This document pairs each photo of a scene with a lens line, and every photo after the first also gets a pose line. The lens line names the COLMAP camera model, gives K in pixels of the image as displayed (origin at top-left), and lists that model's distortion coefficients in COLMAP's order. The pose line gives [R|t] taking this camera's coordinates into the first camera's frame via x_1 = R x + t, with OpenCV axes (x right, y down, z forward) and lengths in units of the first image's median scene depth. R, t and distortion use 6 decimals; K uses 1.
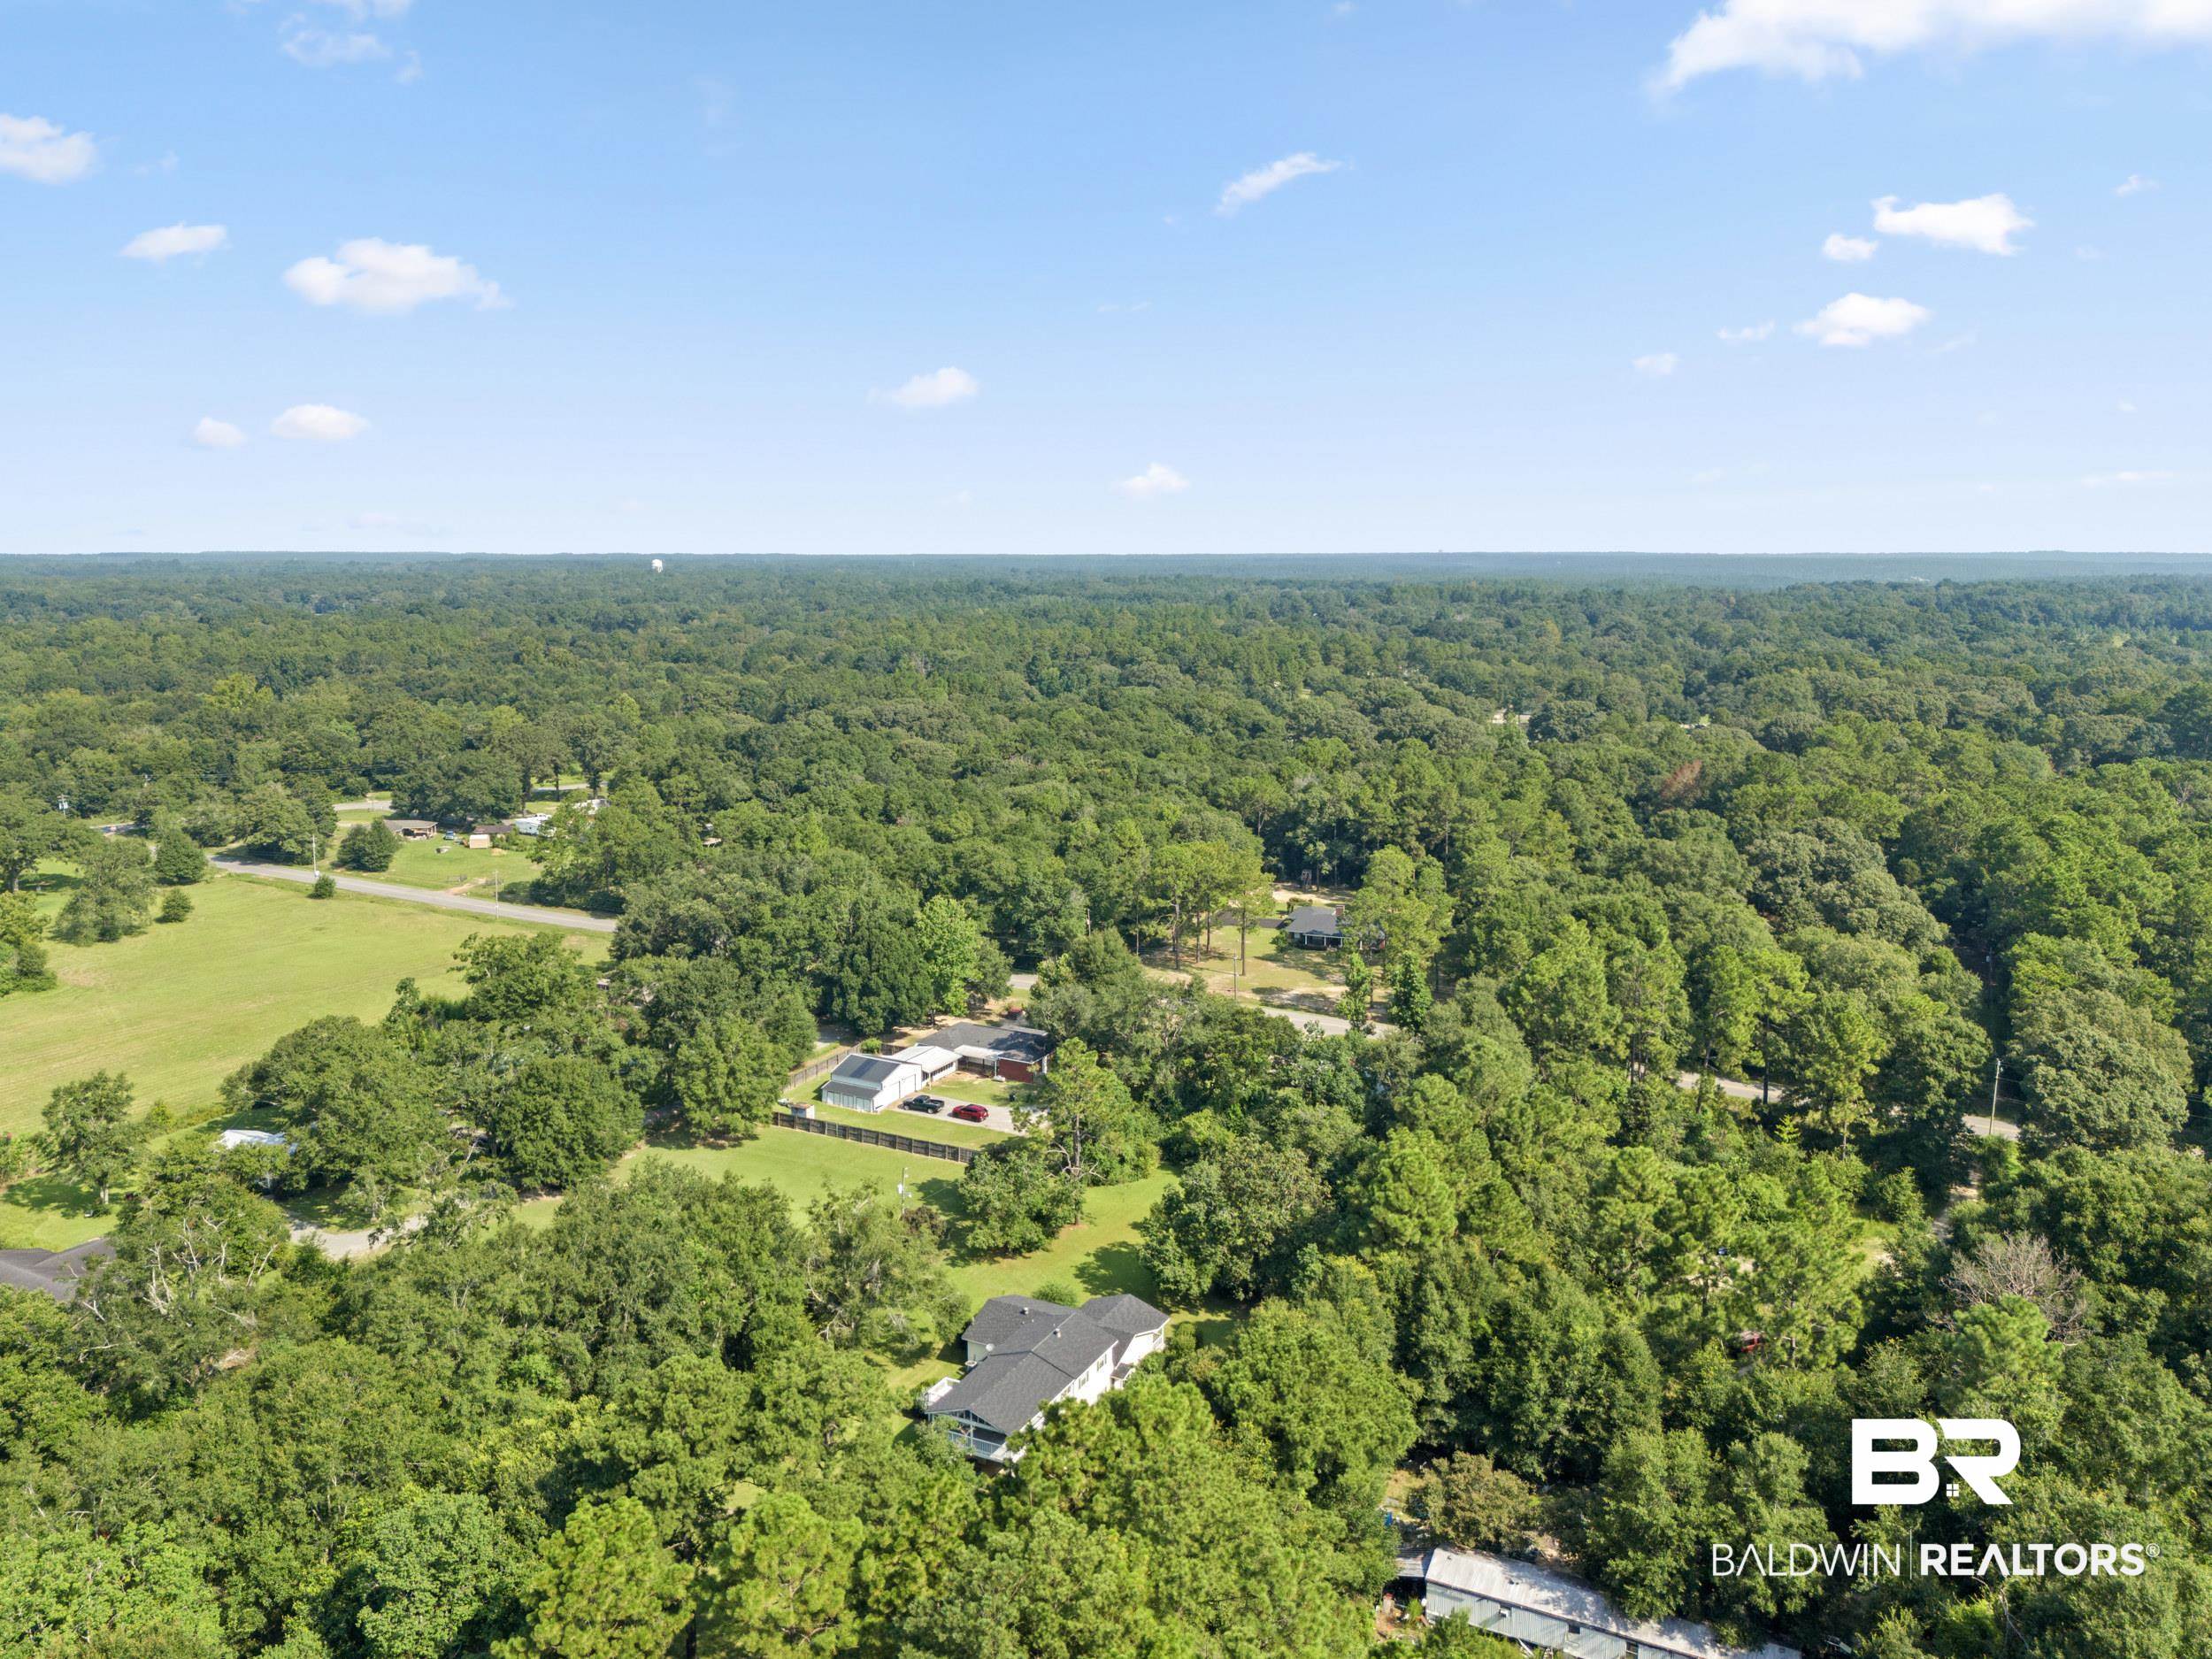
lens RADIAL K [[1634.4, 0, 1114.0], [0, 1634.4, 818.3], [0, 0, 1]] dist [0.064318, -0.056102]
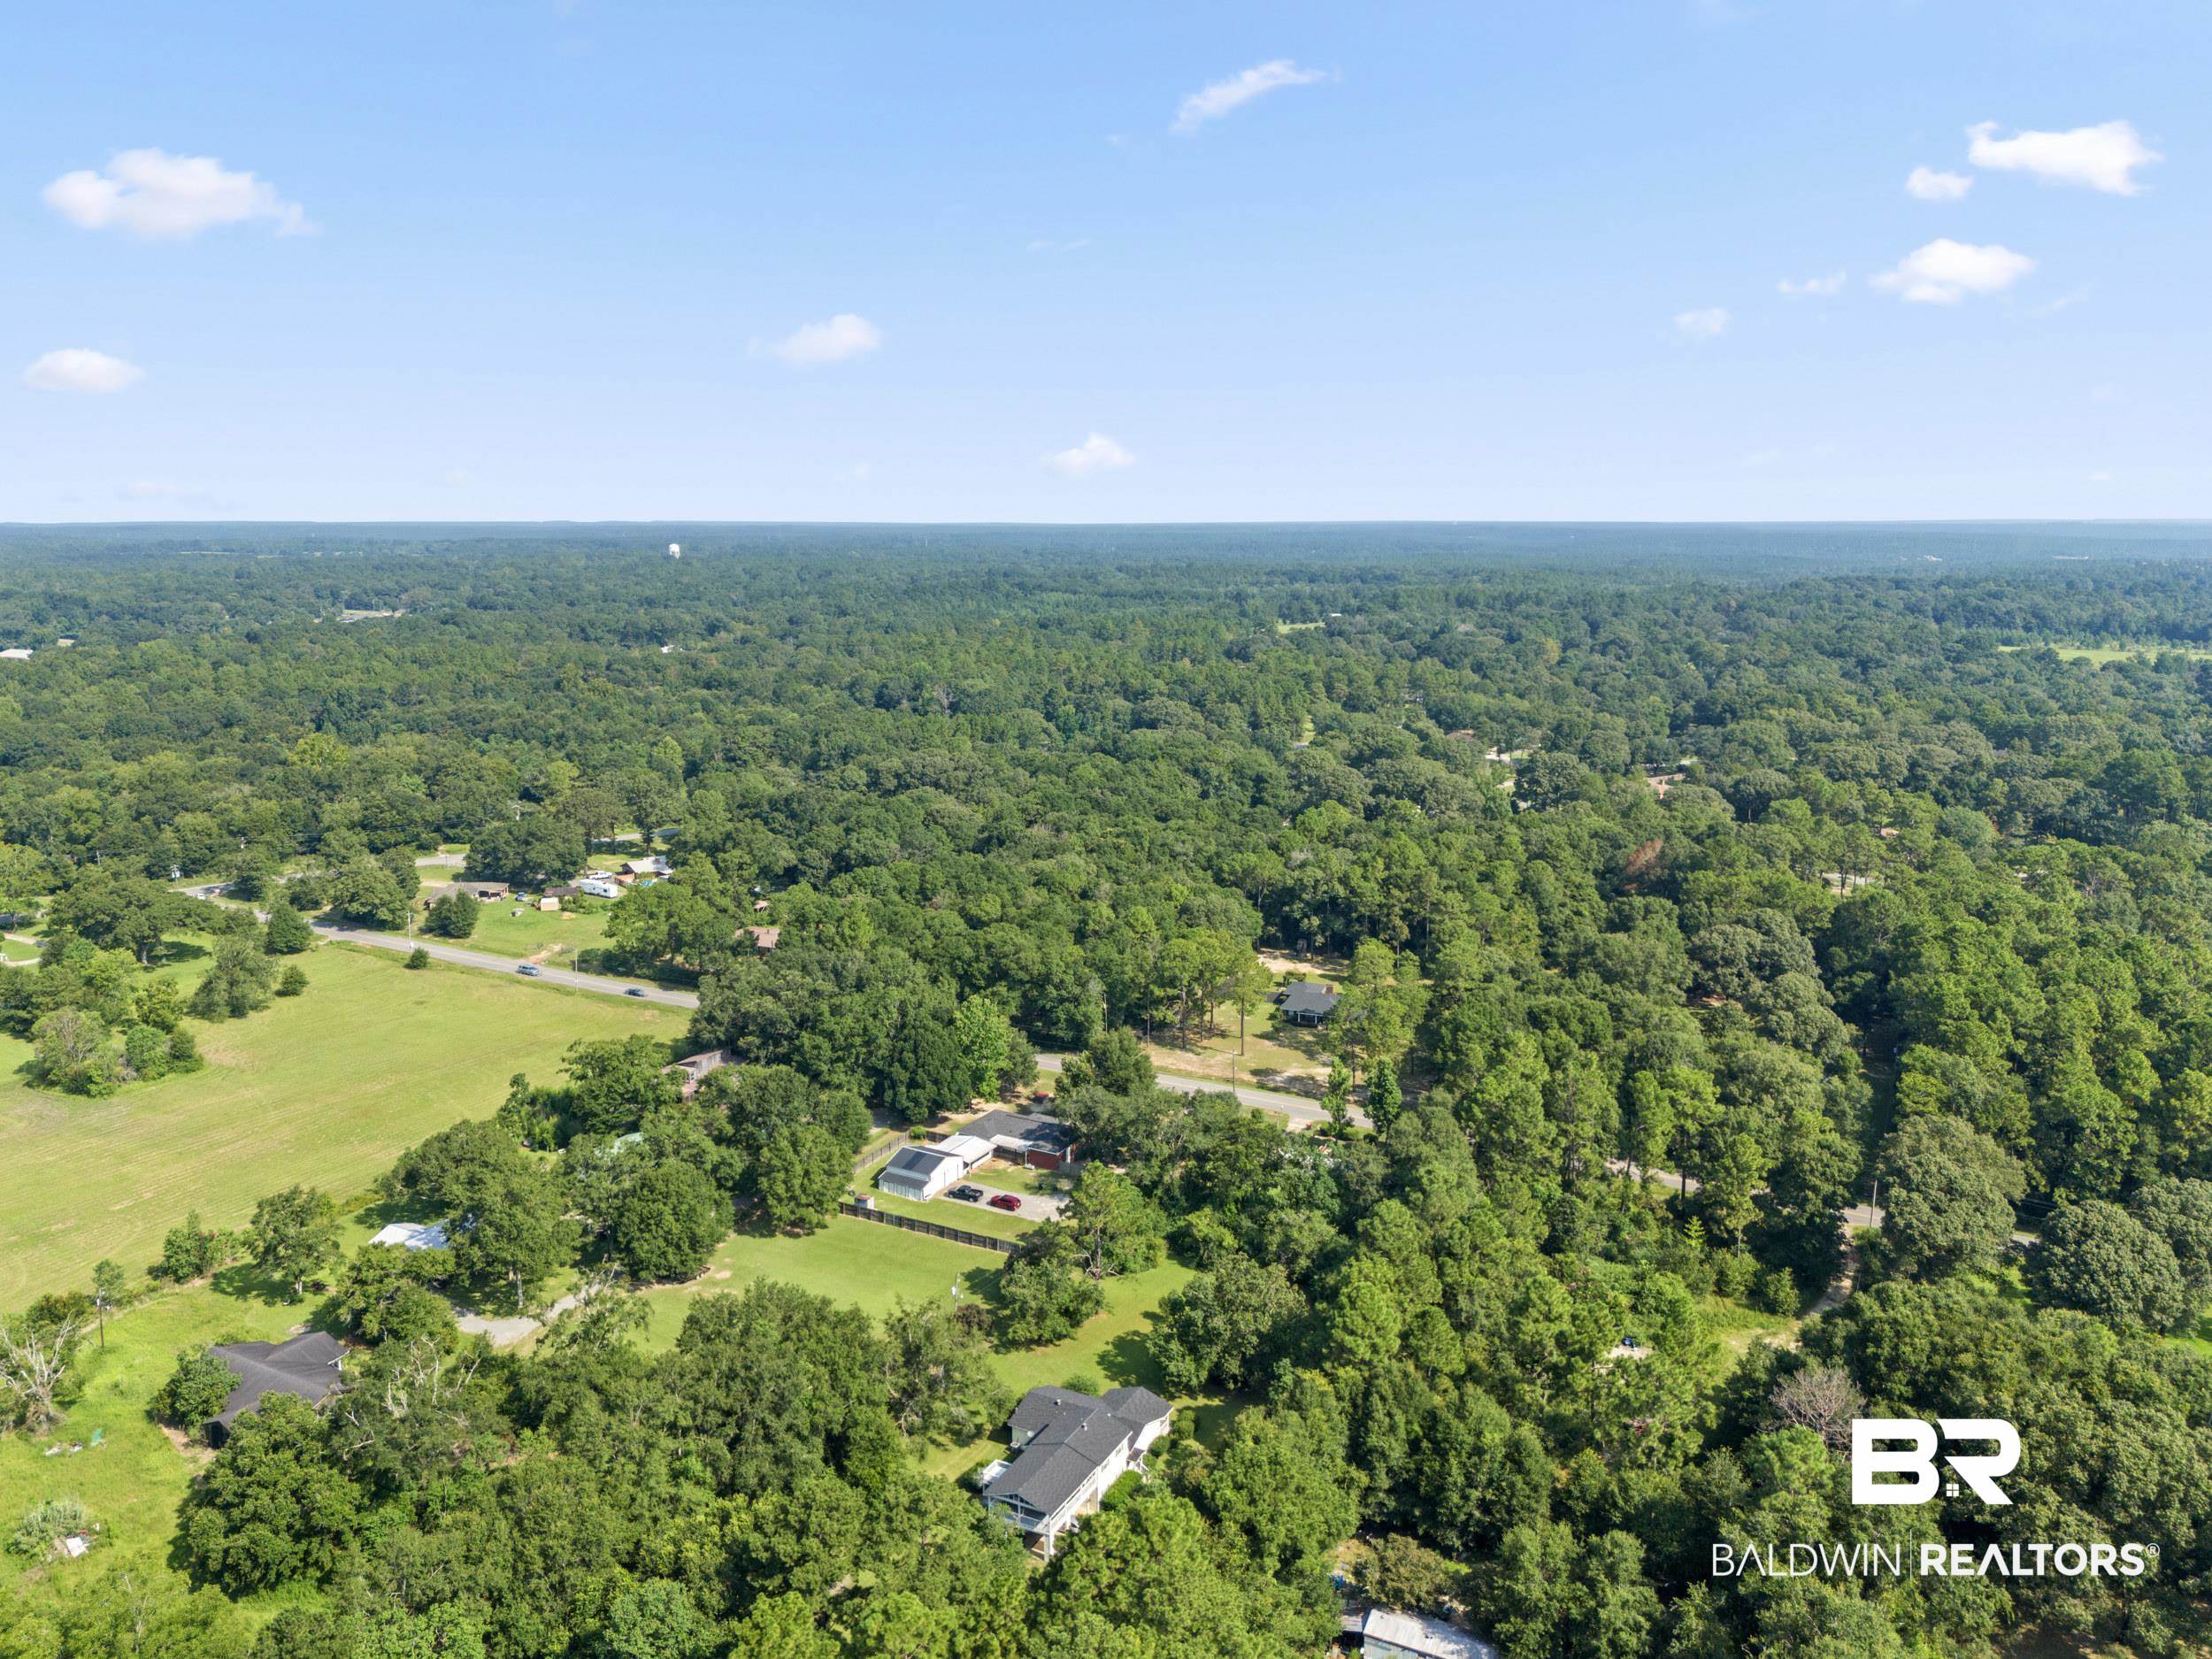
lens RADIAL K [[1634.4, 0, 1111.7], [0, 1634.4, 820.5], [0, 0, 1]] dist [0.064318, -0.056102]
pose [[0.999963, 0.000898, -0.008591, -0.002094], [-0.000732, 0.999814, 0.019282, -0.123797], [0.008606, -0.019275, 0.999777, -0.181084]]
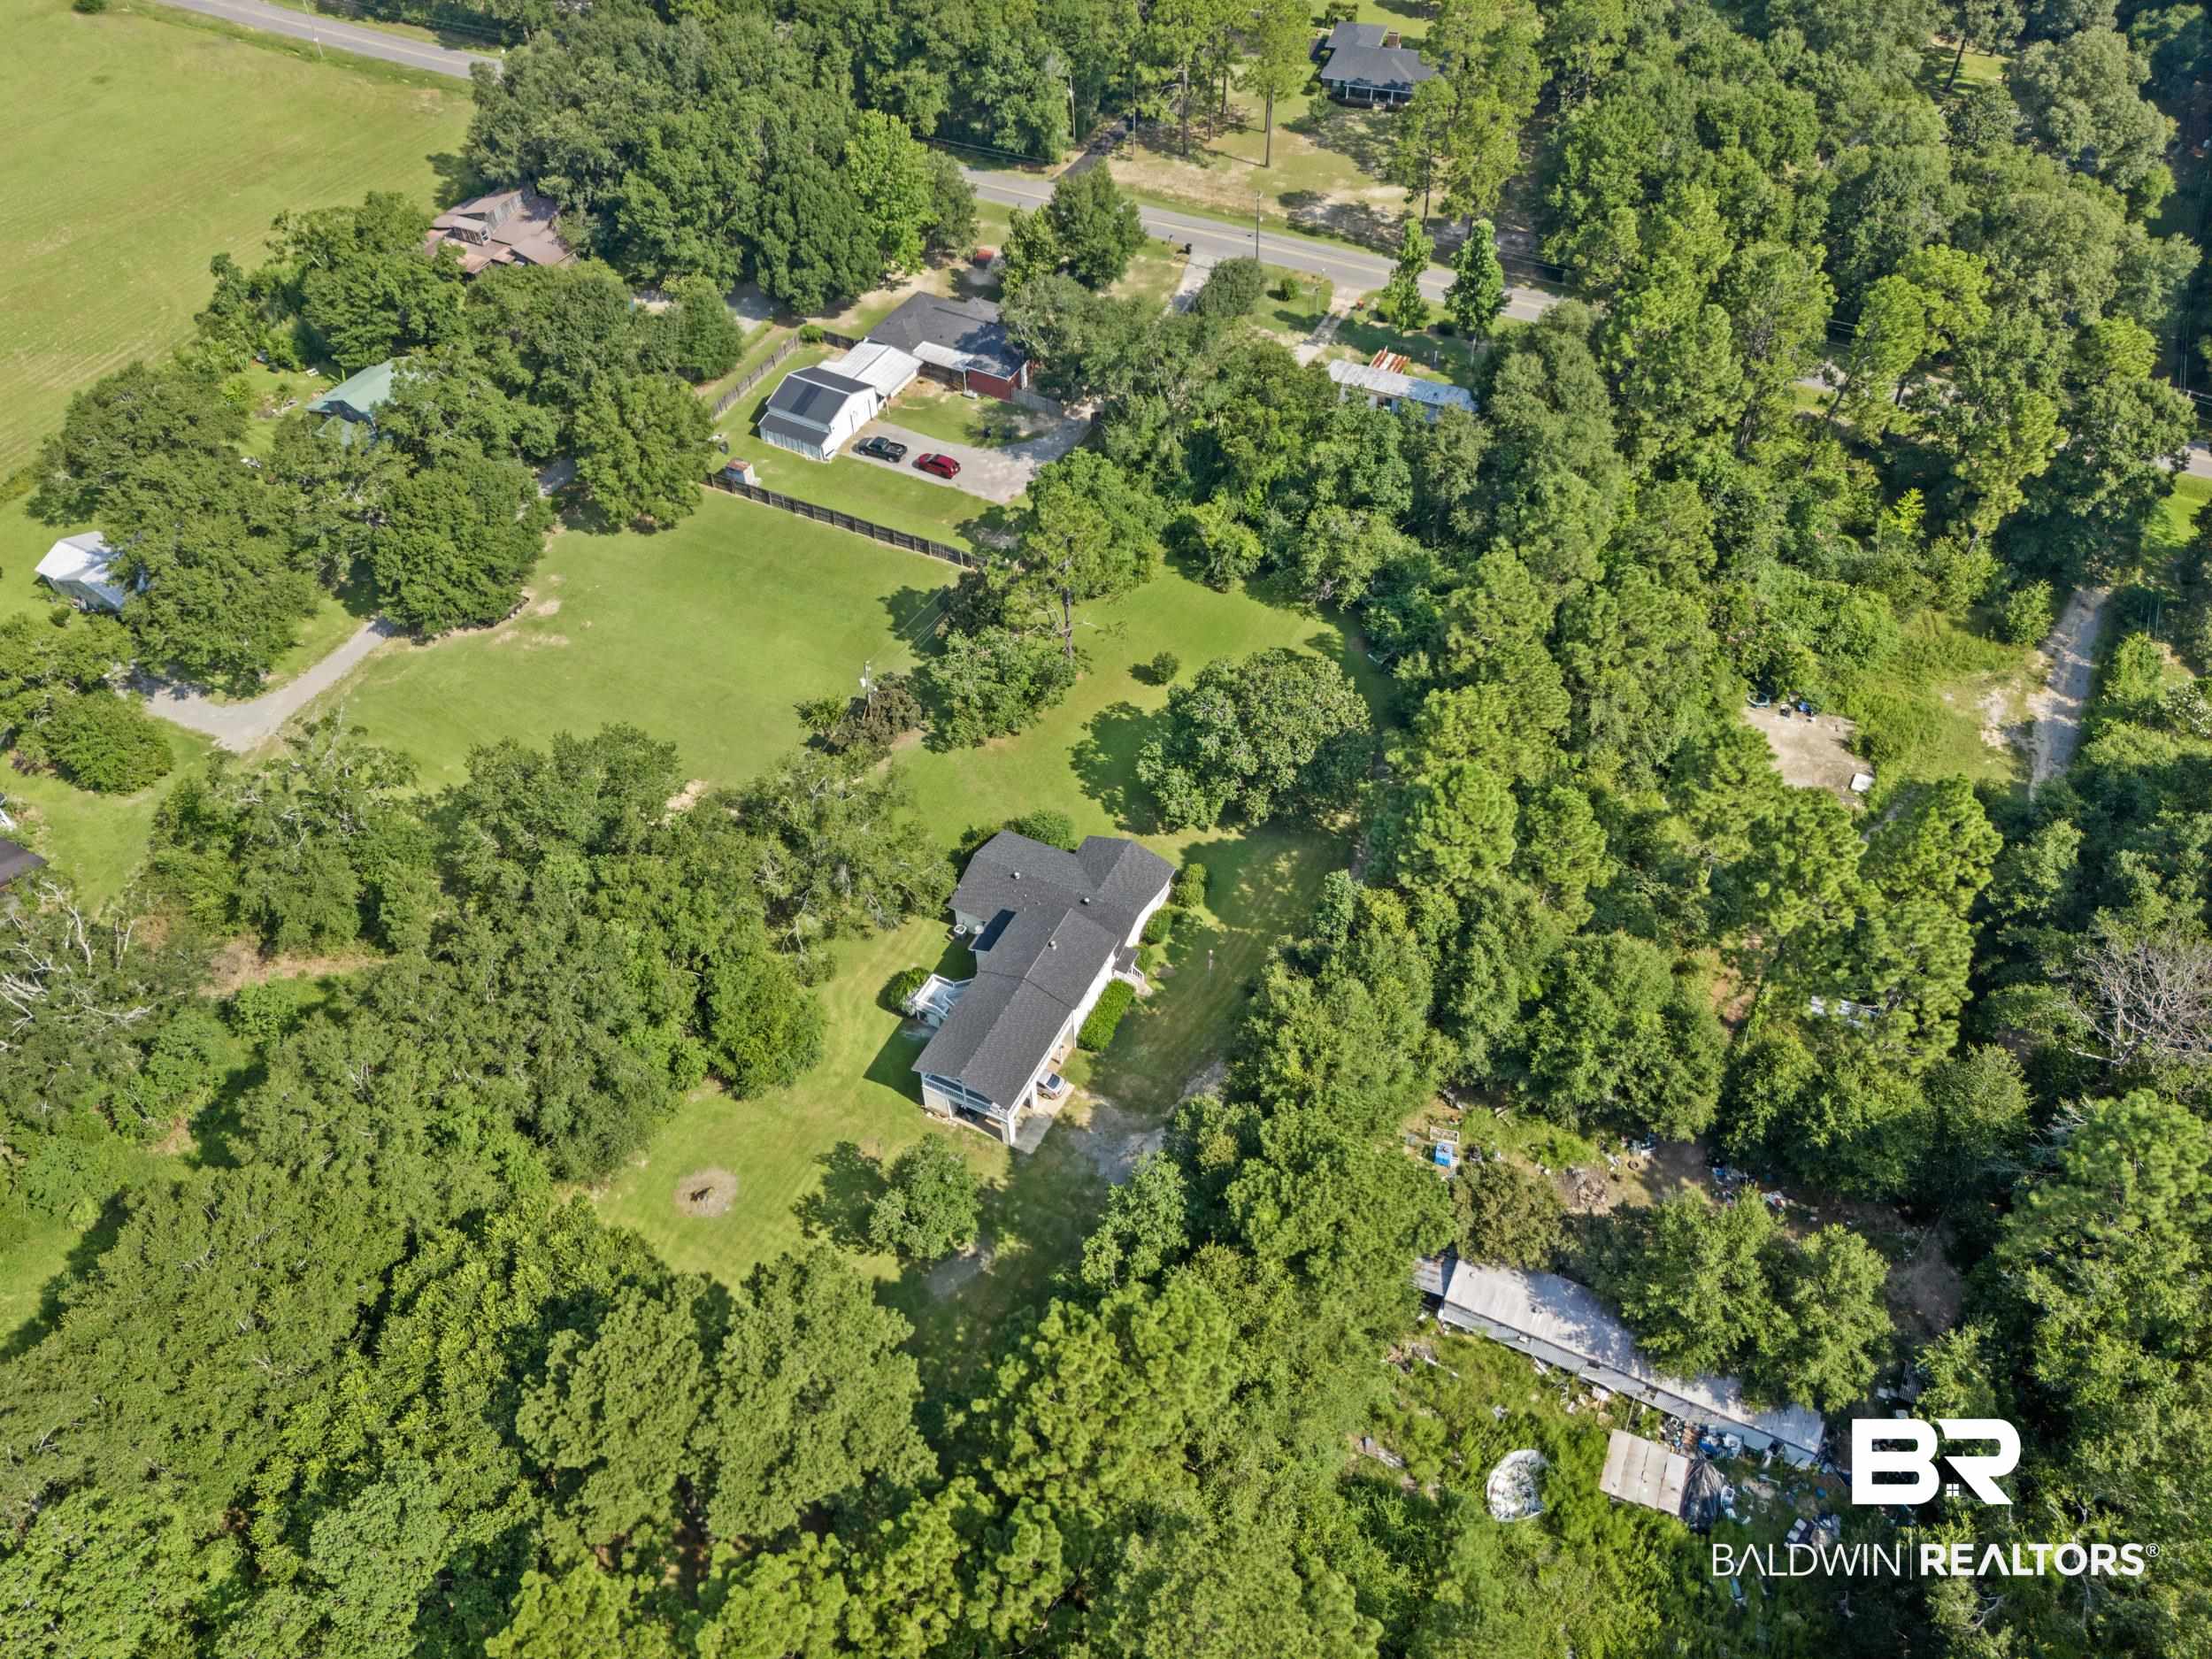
lens RADIAL K [[1634.4, 0, 1120.3], [0, 1634.4, 820.0], [0, 0, 1]] dist [0.064318, -0.056102]
pose [[0.999780, -0.020694, -0.003403, 0.004912], [0.018574, 0.798383, 0.601863, -0.191612], [-0.009738, -0.601794, 0.798592, 0.227492]]
